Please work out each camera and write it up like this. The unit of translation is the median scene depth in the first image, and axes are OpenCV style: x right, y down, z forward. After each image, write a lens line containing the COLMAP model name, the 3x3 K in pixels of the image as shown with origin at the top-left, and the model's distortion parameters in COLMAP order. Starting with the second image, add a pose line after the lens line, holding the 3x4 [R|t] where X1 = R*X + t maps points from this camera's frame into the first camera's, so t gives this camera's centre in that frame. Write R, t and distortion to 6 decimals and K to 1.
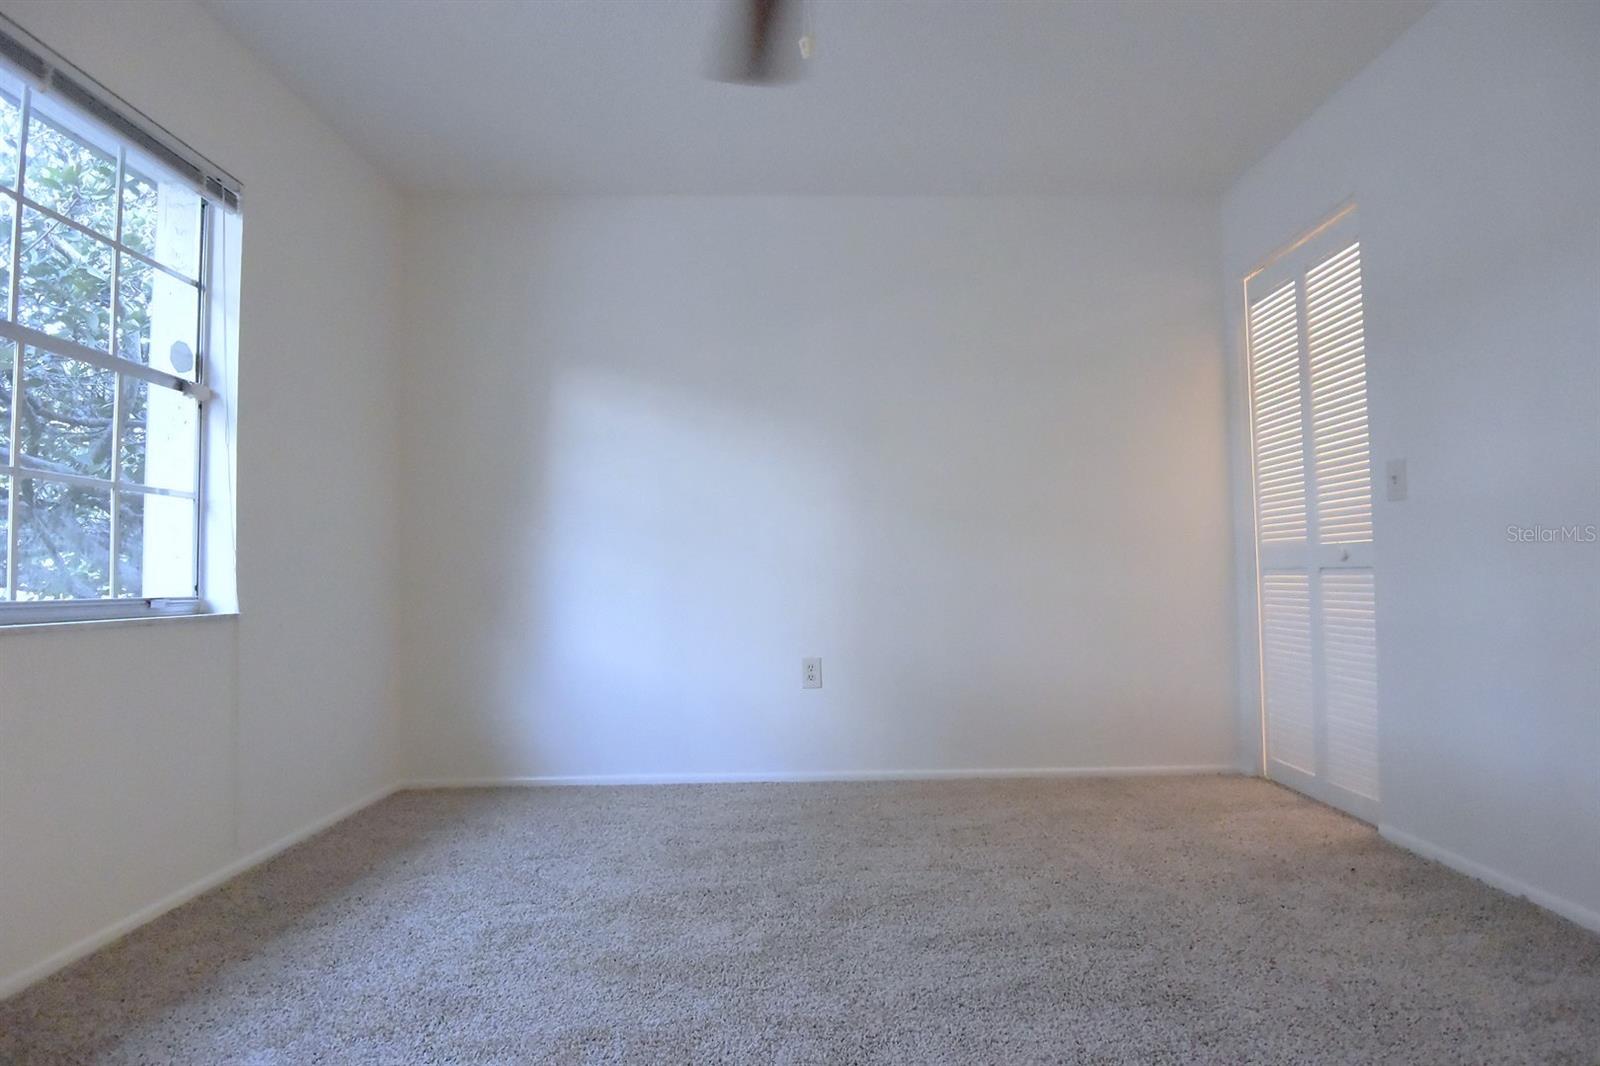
lens RADIAL K [[839.7, 0, 817.0], [0, 839.7, 536.9], [0, 0, 1]] dist [0.001762, -0.030303]
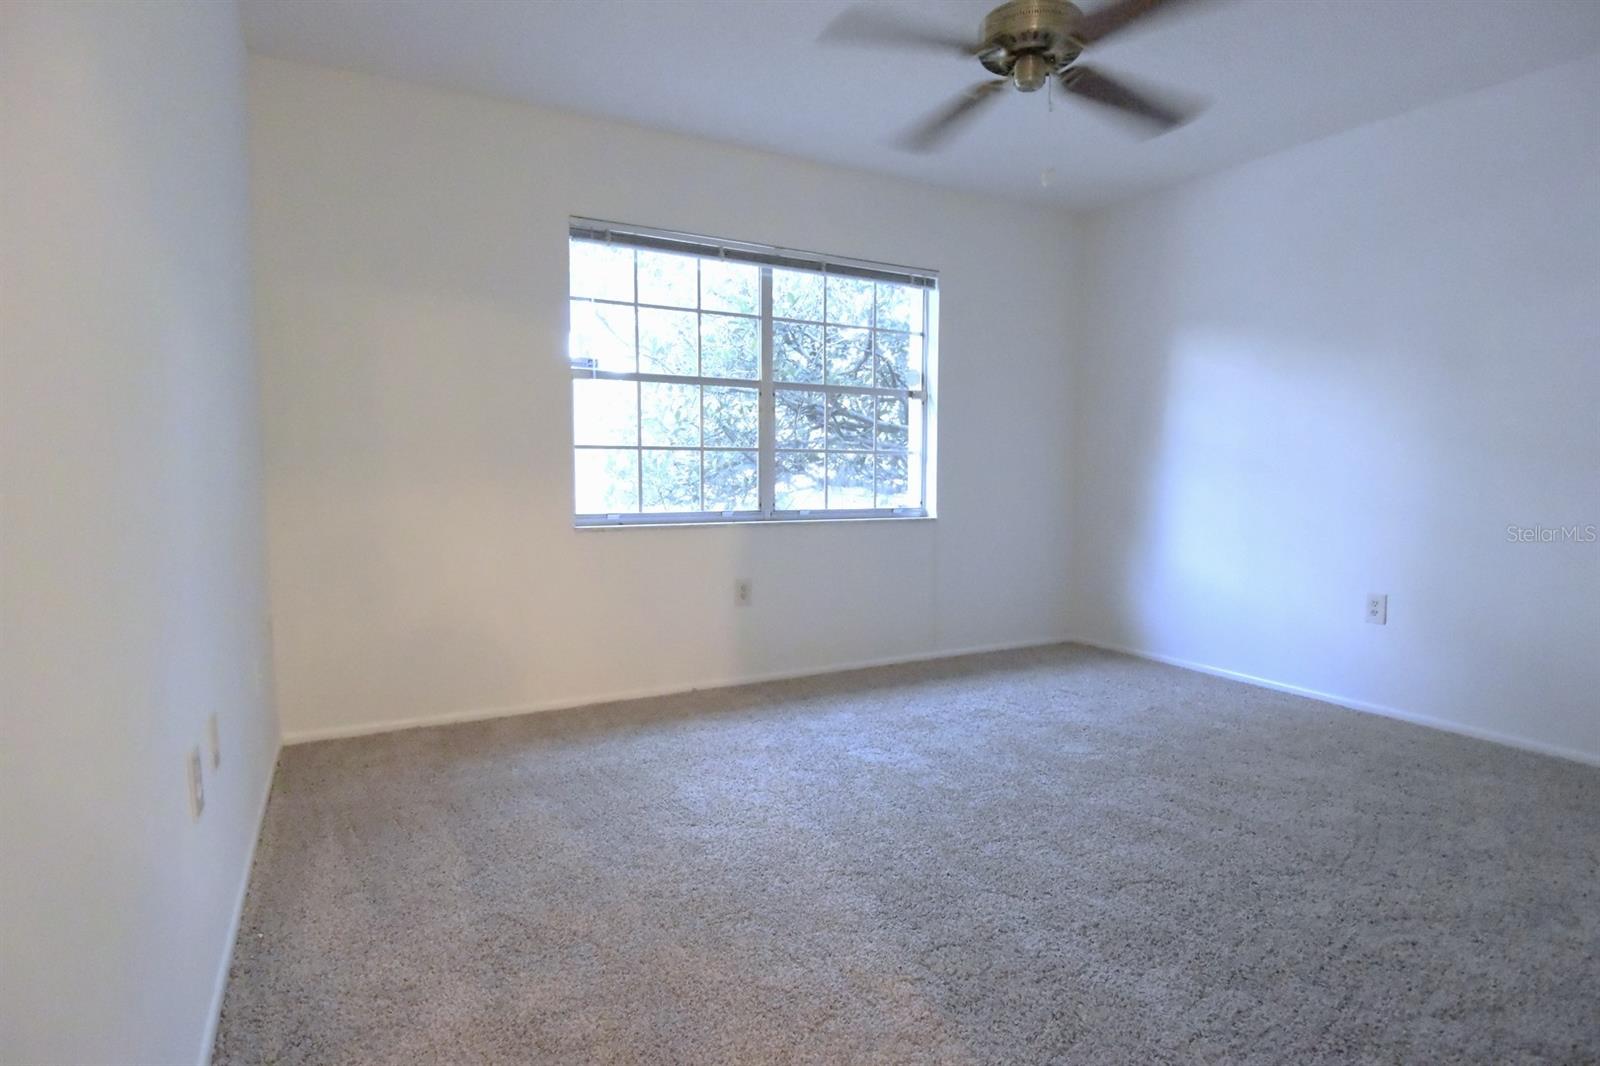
lens RADIAL K [[839.7, 0, 817.0], [0, 839.7, 536.9], [0, 0, 1]] dist [0.001762, -0.030303]
pose [[0.462517, 0.081961, -0.882814, 0.792419], [0.027107, 0.993945, 0.106480, -0.068116], [0.886196, -0.073179, 0.457494, -0.066723]]
